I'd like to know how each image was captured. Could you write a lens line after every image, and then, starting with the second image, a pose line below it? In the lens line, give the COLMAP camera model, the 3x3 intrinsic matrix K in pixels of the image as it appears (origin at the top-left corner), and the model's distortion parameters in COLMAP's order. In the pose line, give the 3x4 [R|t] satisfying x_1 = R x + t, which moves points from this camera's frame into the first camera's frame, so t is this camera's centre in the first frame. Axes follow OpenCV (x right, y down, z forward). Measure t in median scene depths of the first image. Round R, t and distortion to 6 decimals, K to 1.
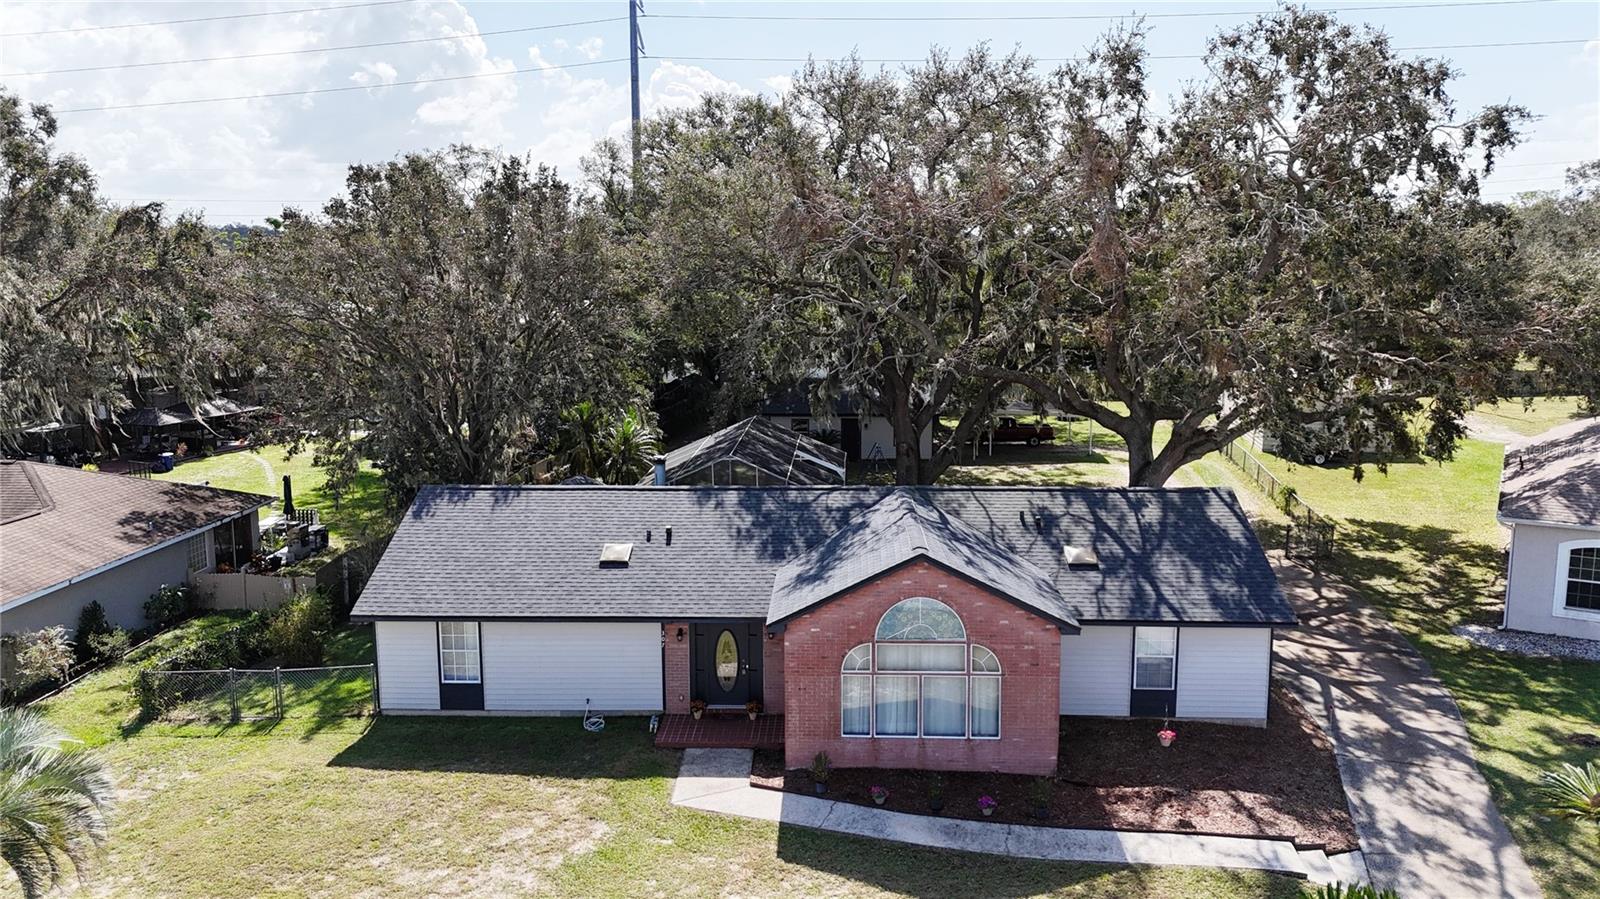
lens RADIAL K [[1128.5, 0, 802.5], [0, 1128.5, 478.6], [0, 0, 1]] dist [0.069386, -0.064239]
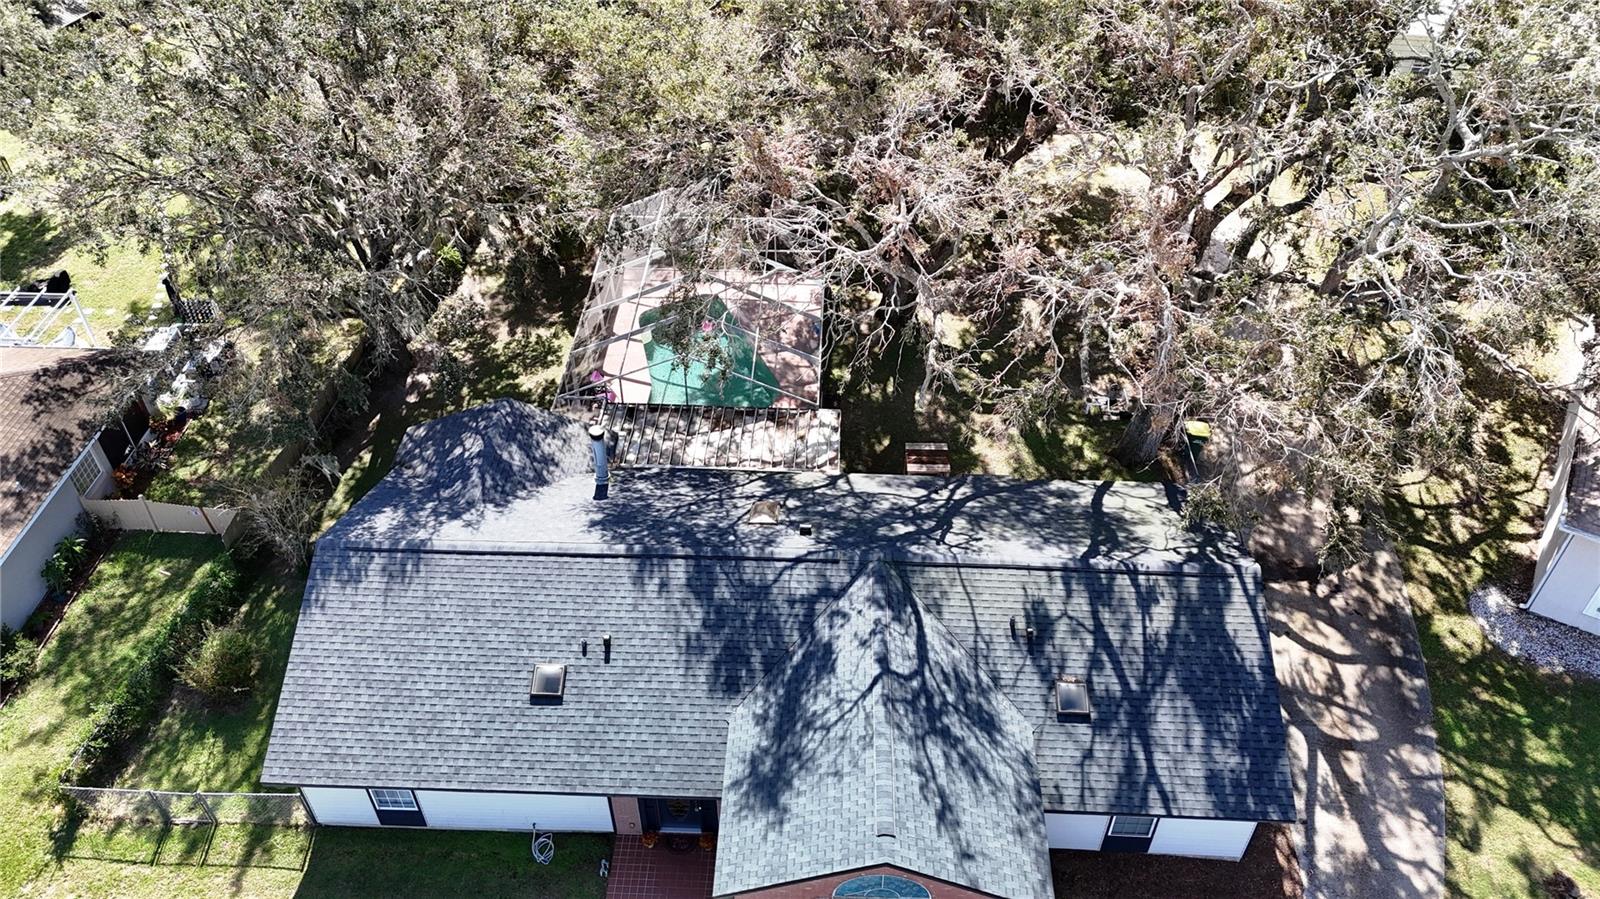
lens RADIAL K [[1128.5, 0, 802.5], [0, 1128.5, 478.6], [0, 0, 1]] dist [0.069386, -0.064239]
pose [[0.999947, 0.007826, 0.006716, 0.026129], [-0.010163, 0.858425, 0.512838, -0.515255], [-0.001752, -0.512879, 0.858459, 0.313418]]
